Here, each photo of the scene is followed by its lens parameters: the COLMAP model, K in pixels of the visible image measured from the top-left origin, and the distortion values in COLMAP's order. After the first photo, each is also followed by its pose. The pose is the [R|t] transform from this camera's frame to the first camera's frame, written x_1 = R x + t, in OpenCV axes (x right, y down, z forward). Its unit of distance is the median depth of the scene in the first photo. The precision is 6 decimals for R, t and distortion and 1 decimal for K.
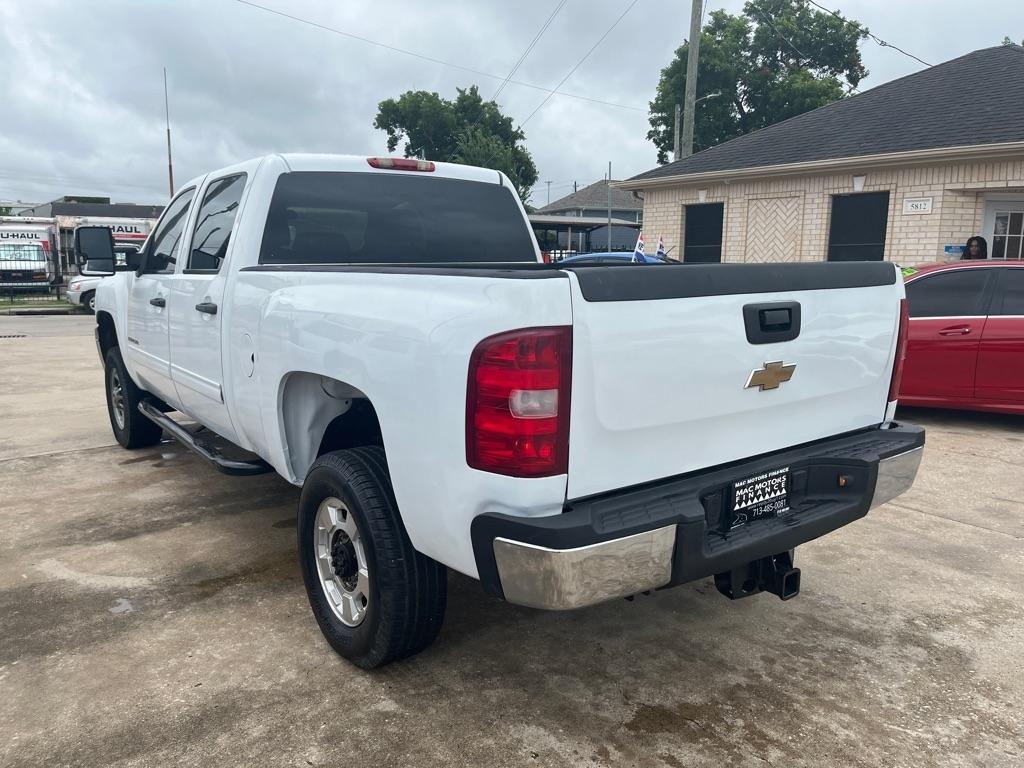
lens RADIAL K [[774.3, 0, 506.2], [0, 774.3, 384.3], [0, 0, 1]] dist [0.071434, -0.106200]
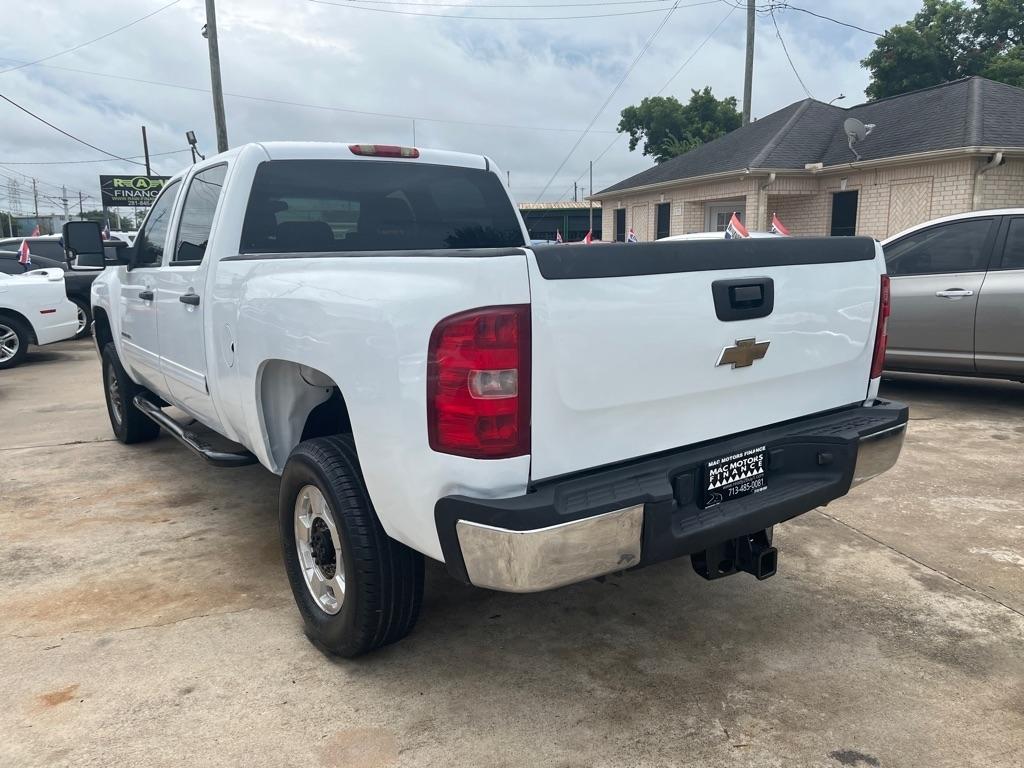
lens RADIAL K [[775.2, 0, 513.6], [0, 775.2, 382.8], [0, 0, 1]] dist [0.063851, -0.095065]
pose [[0.999771, -0.018856, -0.010100, 0.052484], [0.018946, 0.999781, 0.008901, 0.011110], [0.009930, -0.009091, 0.999909, 0.009622]]
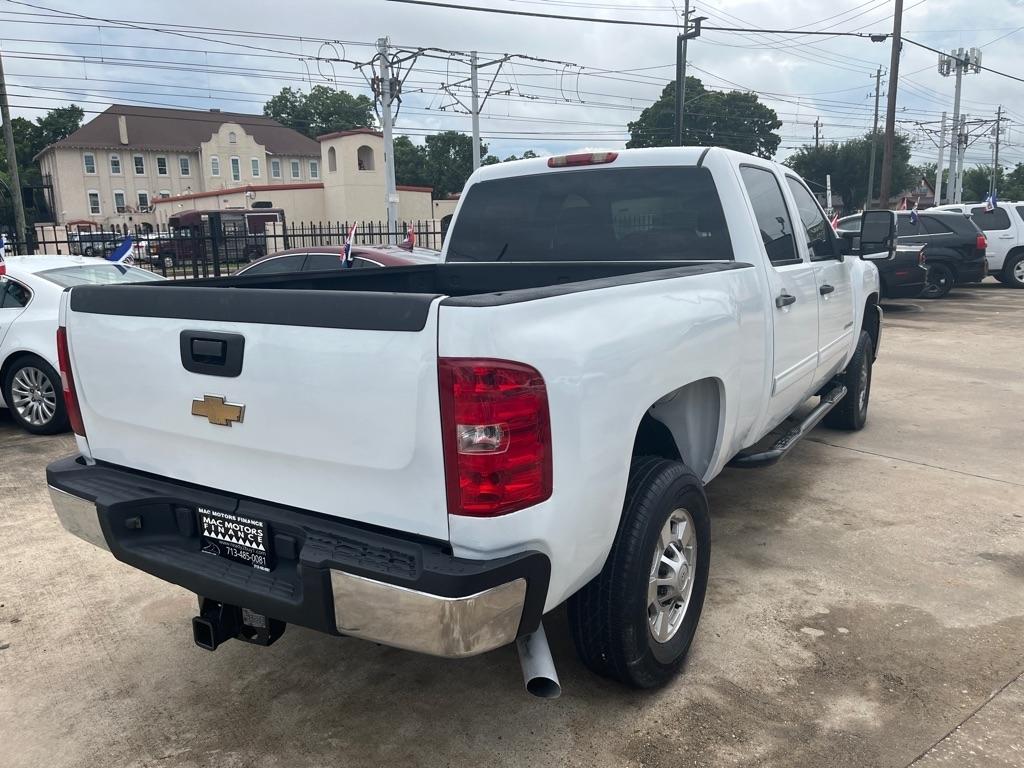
lens RADIAL K [[771.1, 0, 509.0], [0, 771.1, 383.2], [0, 0, 1]] dist [0.065742, -0.094191]
pose [[0.353853, 0.170903, -0.919554, 1.182358], [-0.129533, 0.982644, 0.132783, -0.190174], [0.926288, 0.072127, 0.369849, 0.885734]]
